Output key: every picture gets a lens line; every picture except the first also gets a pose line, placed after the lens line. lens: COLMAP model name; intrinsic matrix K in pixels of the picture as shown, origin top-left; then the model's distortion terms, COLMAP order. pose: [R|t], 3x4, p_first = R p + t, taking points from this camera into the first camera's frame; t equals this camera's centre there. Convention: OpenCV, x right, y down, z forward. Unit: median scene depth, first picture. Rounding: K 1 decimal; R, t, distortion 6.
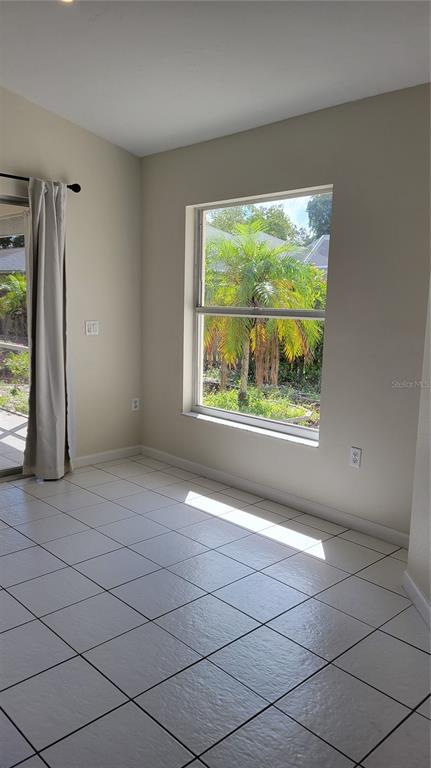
lens RADIAL K [[572.9, 0, 217.1], [0, 572.9, 379.5], [0, 0, 1]] dist [0.059123, -0.042094]
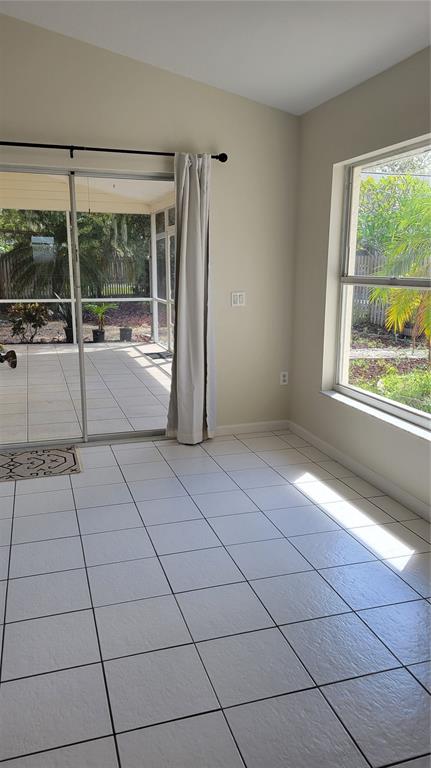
lens RADIAL K [[572.9, 0, 220.9], [0, 572.9, 386.1], [0, 0, 1]] dist [0.059123, -0.042094]
pose [[0.897623, 0.071225, -0.434972, 0.211543], [-0.044280, 0.996437, 0.071786, -0.009986], [0.438535, -0.045176, 0.897578, 0.086069]]
